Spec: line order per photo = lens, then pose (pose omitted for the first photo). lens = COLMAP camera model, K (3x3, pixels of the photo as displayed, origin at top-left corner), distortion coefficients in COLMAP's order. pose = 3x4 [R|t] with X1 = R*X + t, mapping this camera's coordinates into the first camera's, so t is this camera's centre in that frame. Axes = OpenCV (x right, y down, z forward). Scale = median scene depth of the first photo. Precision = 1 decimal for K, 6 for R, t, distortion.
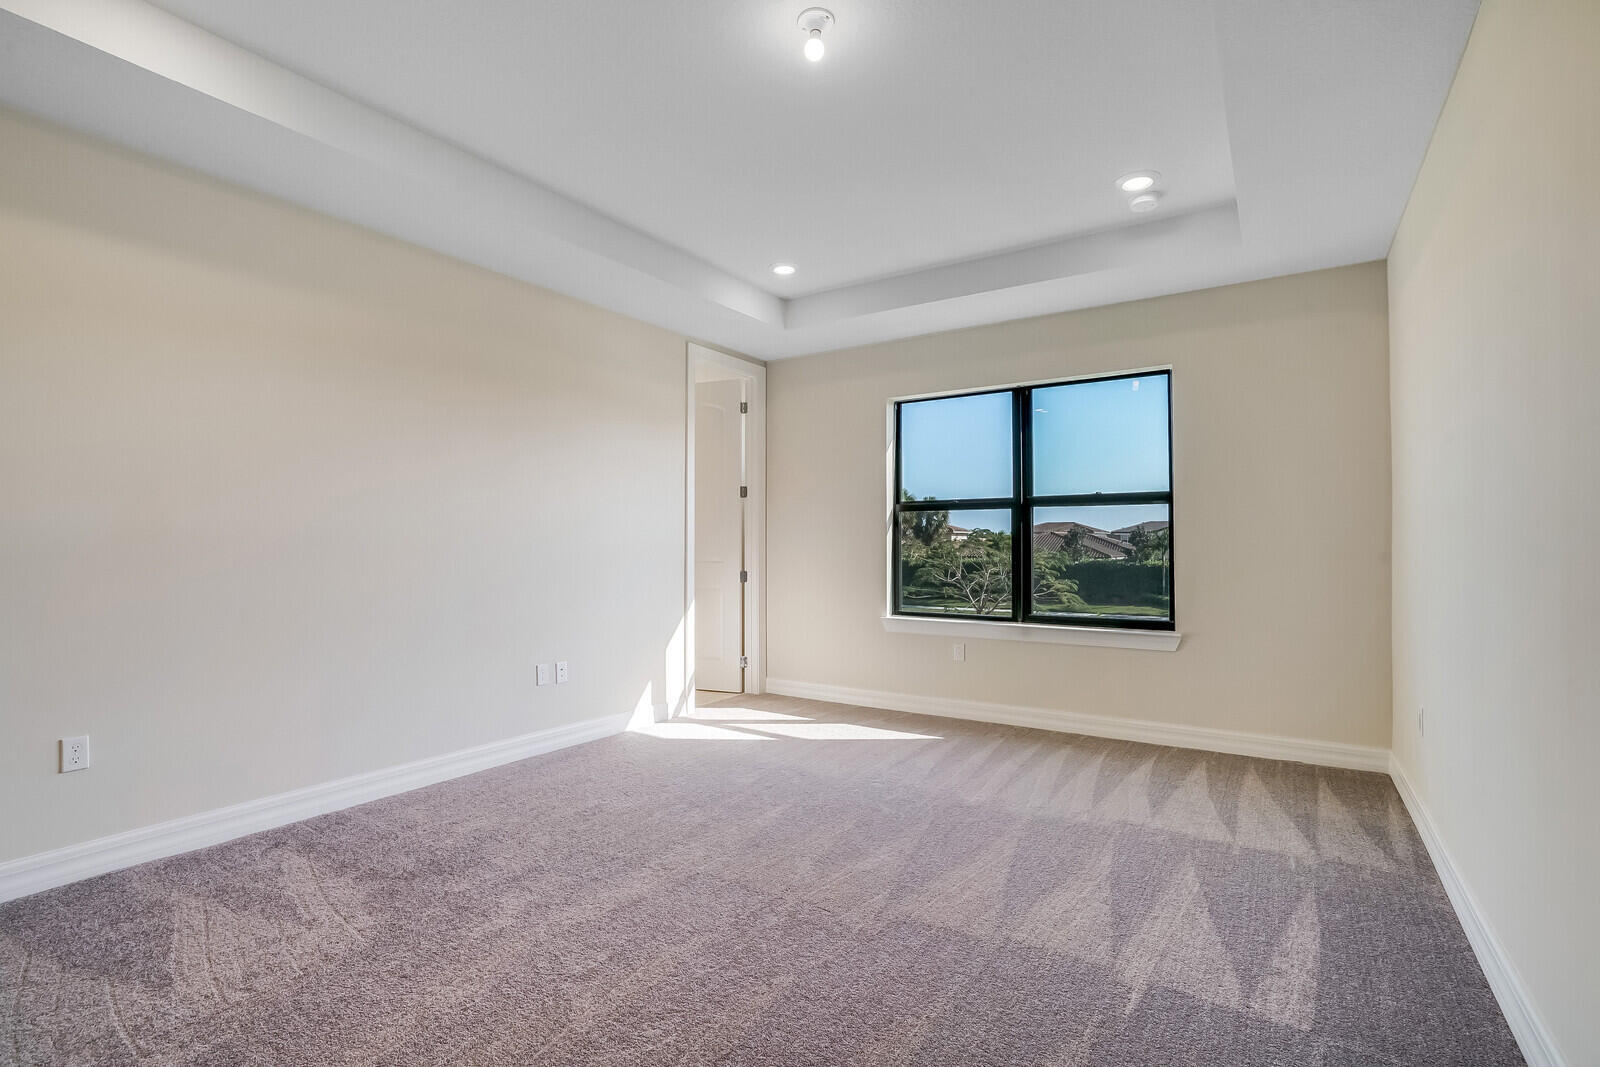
lens RADIAL K [[746.2, 0, 791.2], [0, 746.2, 538.6], [0, 0, 1]] dist [-0.053690, 0.020591]
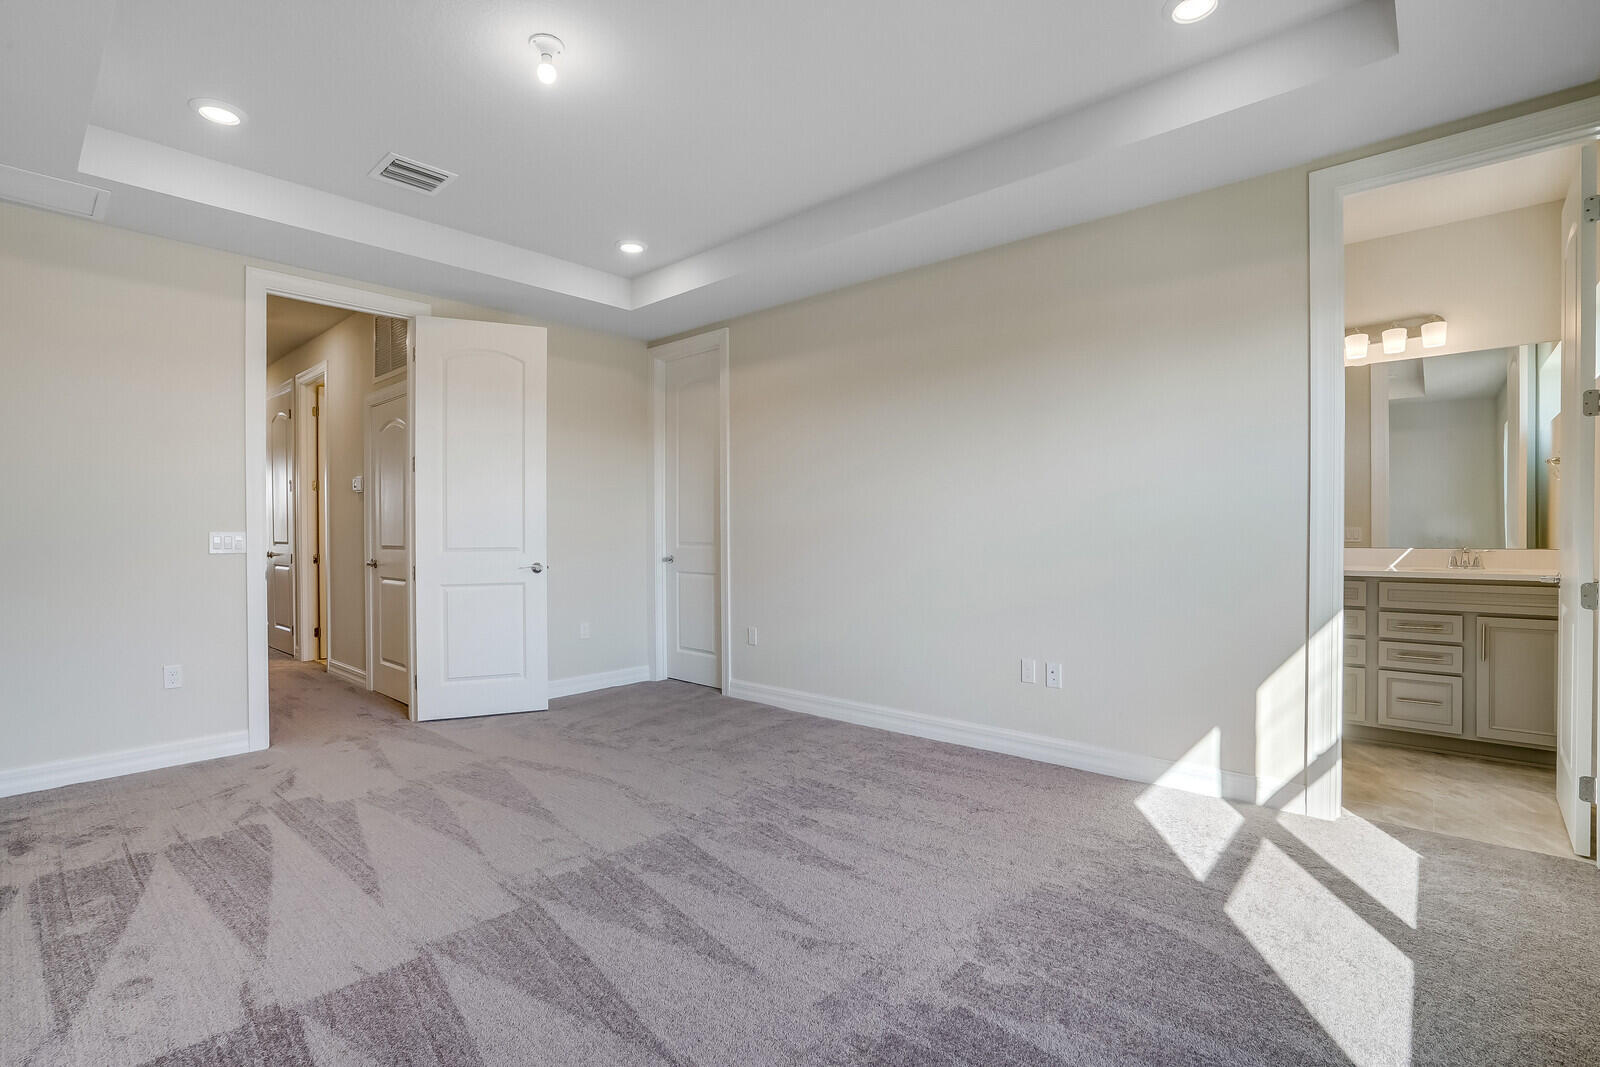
lens RADIAL K [[746.2, 0, 791.2], [0, 746.2, 538.6], [0, 0, 1]] dist [-0.053690, 0.020591]
pose [[-0.152966, 0.005535, -0.988216, 0.592062], [0.015826, 0.999870, 0.003150, 0.016755], [0.988105, -0.015158, -0.153033, 0.853247]]
